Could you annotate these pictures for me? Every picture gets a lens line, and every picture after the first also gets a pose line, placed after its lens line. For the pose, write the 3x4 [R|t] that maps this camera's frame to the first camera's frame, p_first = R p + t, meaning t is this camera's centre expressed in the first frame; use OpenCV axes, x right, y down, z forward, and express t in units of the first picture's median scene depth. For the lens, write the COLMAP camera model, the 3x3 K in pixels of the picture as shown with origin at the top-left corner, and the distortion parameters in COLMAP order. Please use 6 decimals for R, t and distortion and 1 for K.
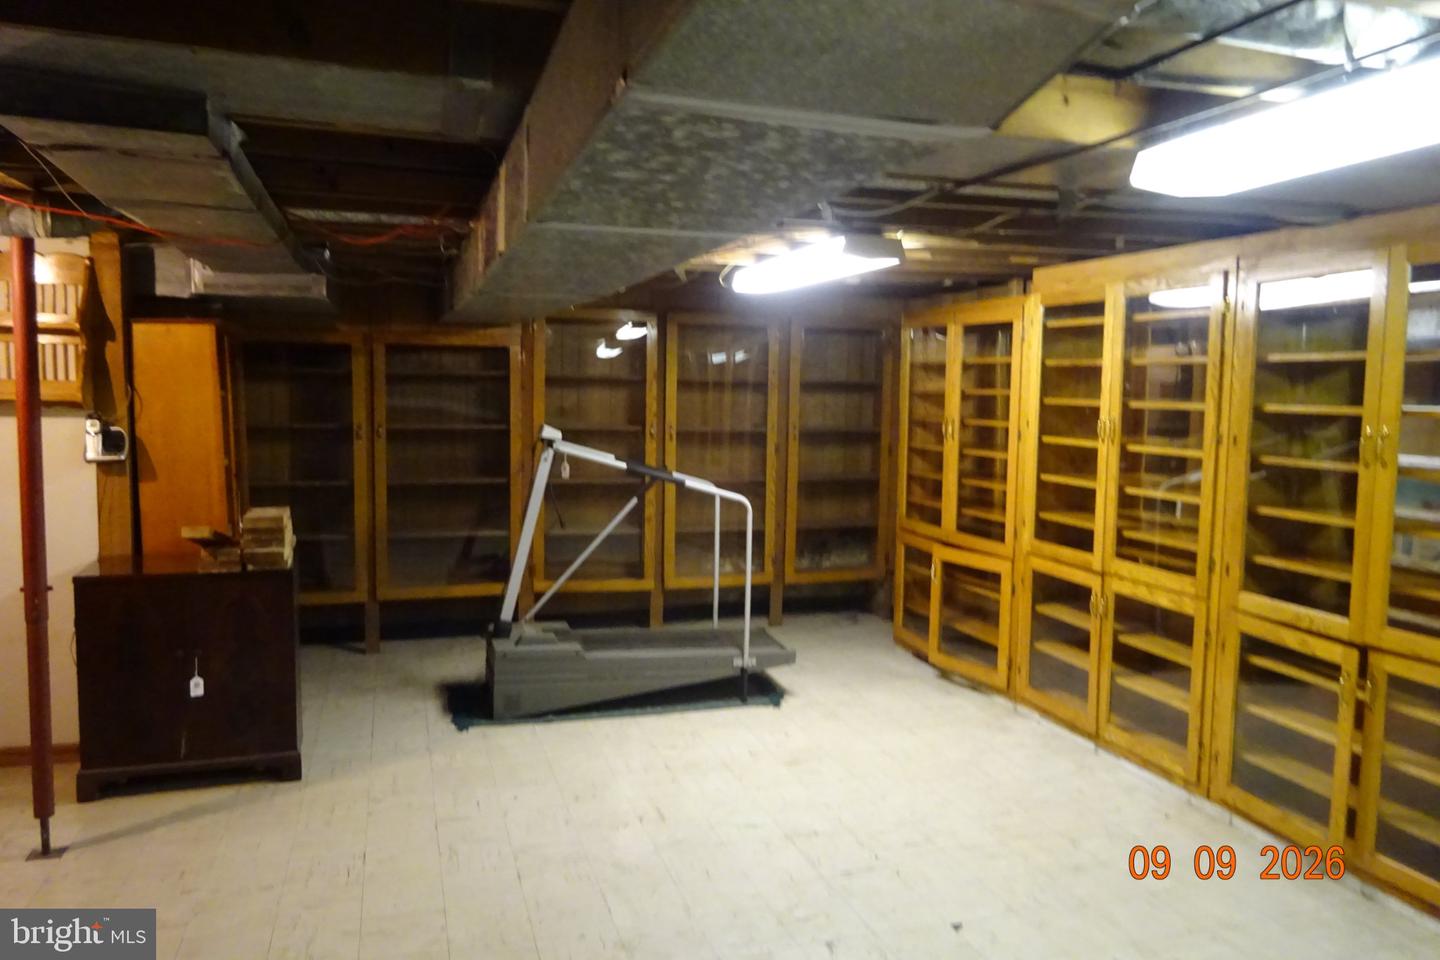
lens RADIAL K [[1058.4, 0, 717.9], [0, 1058.4, 477.2], [0, 0, 1]] dist [-0.001036, 0.000585]
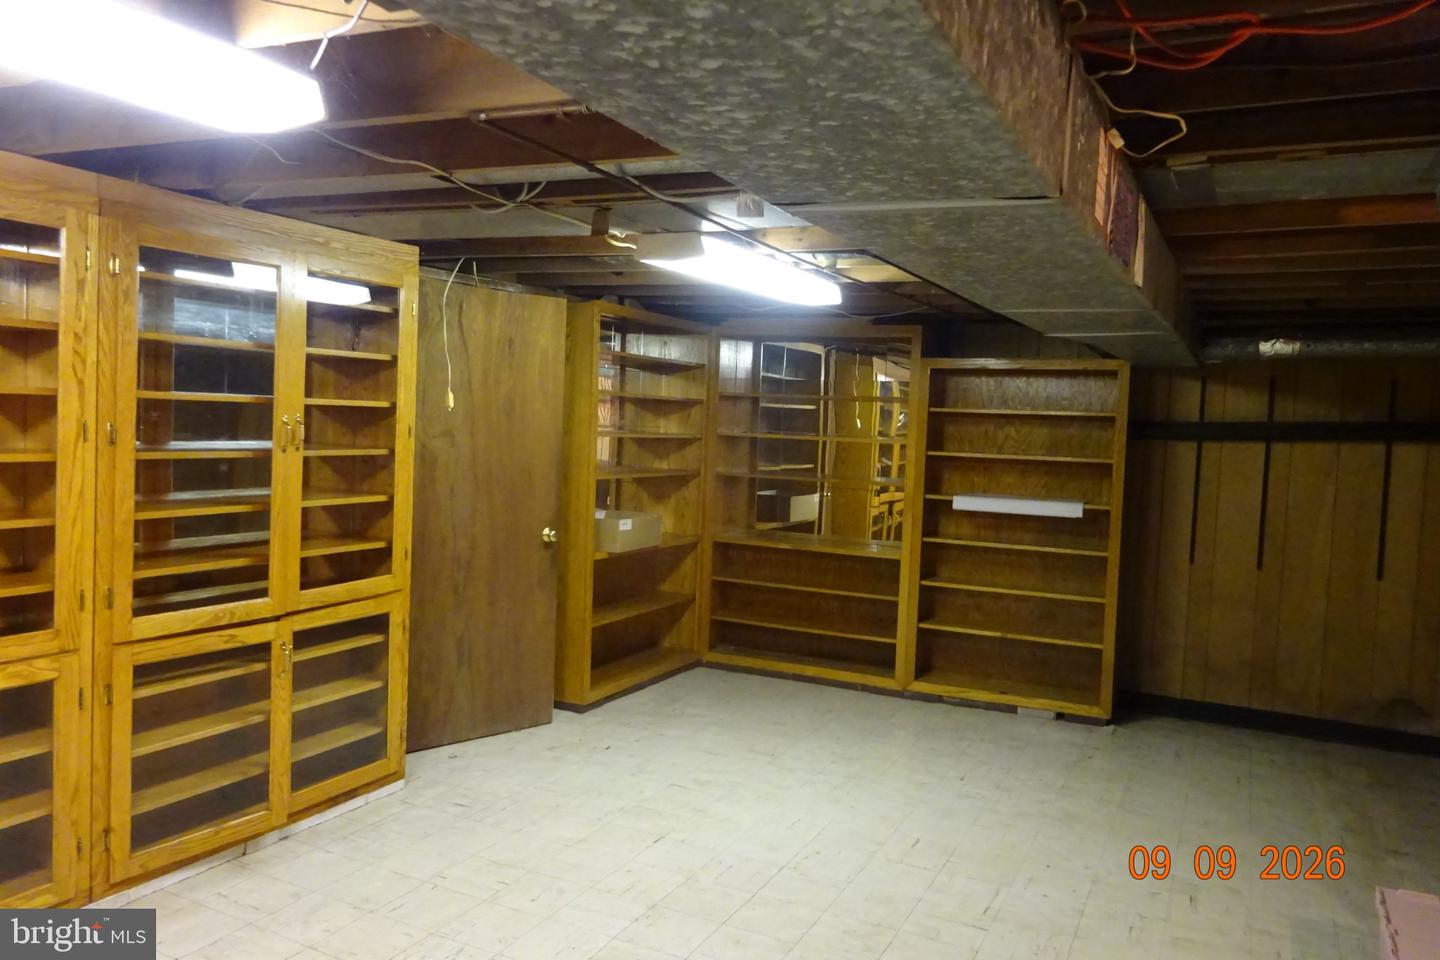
lens RADIAL K [[1058.4, 0, 720.5], [0, 1058.4, 481.9], [0, 0, 1]] dist [-0.001036, 0.000585]
pose [[-0.714486, -0.084612, 0.694515, -0.406258], [0.012032, 0.991028, 0.133113, -0.104377], [-0.699547, 0.103464, -0.707057, 1.278733]]
